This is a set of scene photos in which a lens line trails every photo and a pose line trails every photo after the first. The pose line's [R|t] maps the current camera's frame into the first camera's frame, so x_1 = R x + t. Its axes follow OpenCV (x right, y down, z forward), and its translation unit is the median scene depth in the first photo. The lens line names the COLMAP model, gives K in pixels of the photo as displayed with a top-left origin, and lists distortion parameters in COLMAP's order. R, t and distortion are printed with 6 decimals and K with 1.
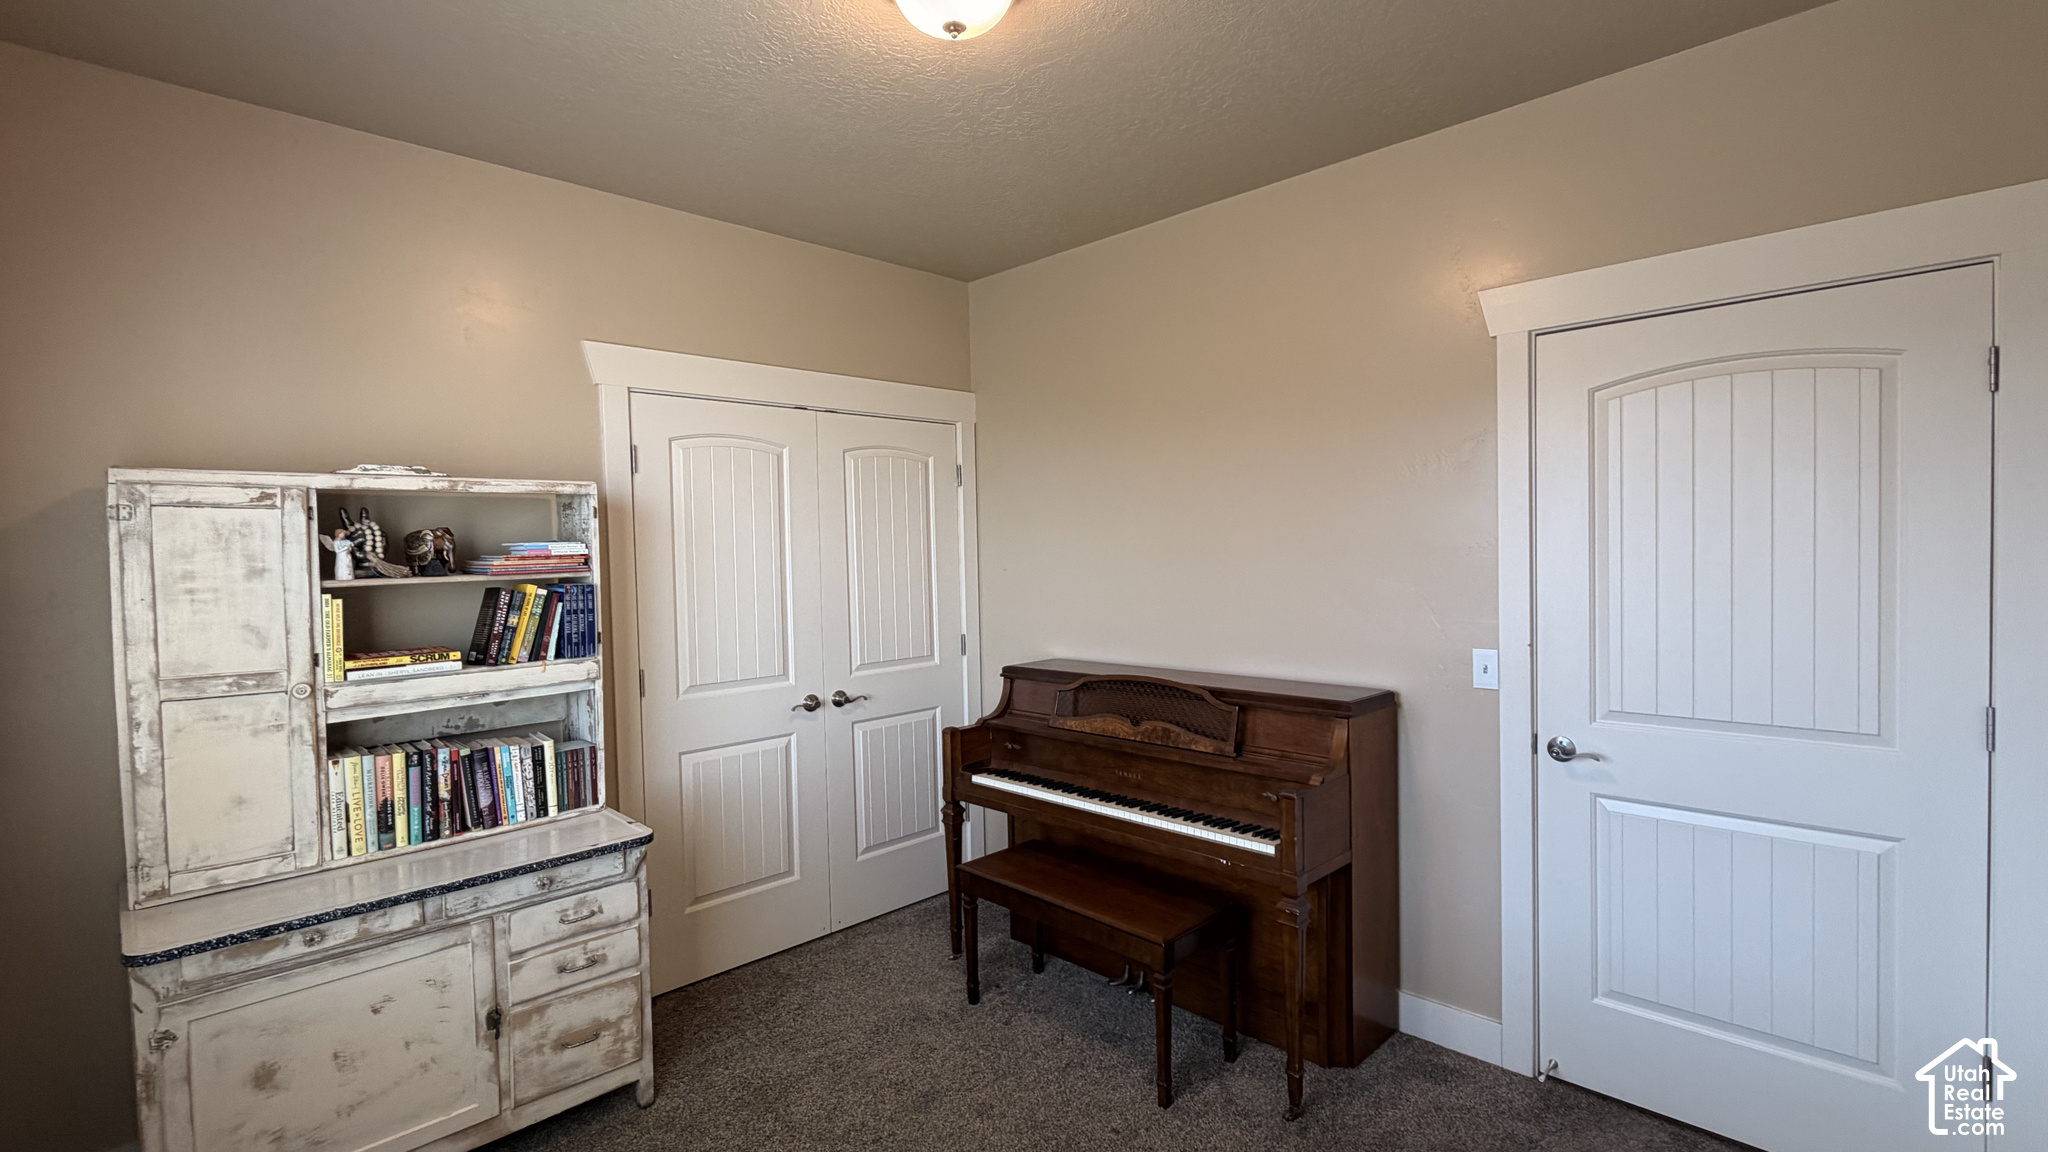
lens RADIAL K [[931.3, 0, 1024.8], [0, 931.3, 579.3], [0, 0, 1]] dist [-0.000702, -0.000159]
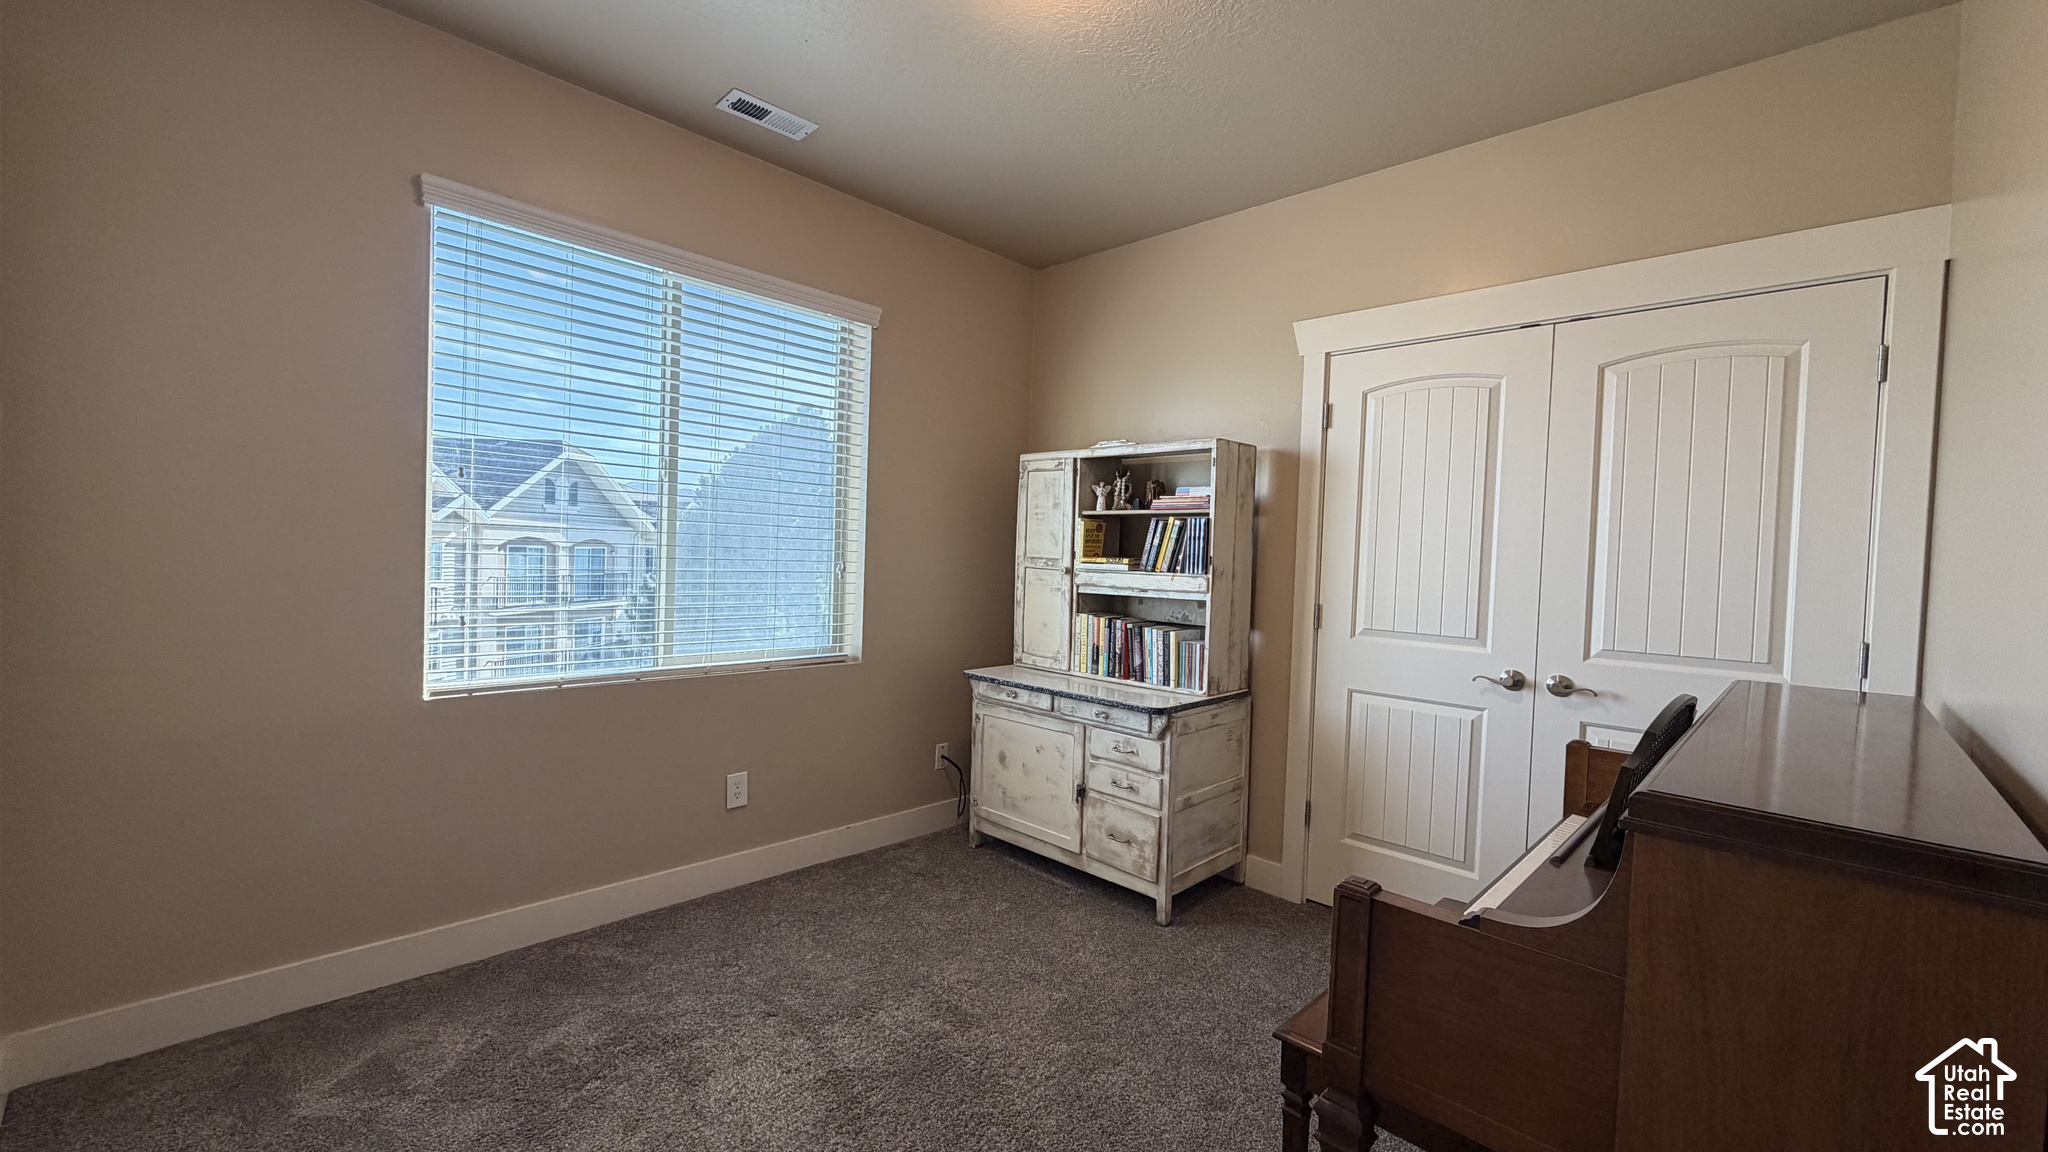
lens RADIAL K [[817.8, 0, 1023.9], [0, 817.8, 573.1], [0, 0, 1]] dist [0.016231, 0.000634]
pose [[0.017710, 0.046912, -0.998742, 0.745726], [-0.072164, 0.996353, 0.045520, 0.053465], [0.997236, 0.071268, 0.021030, 0.821765]]
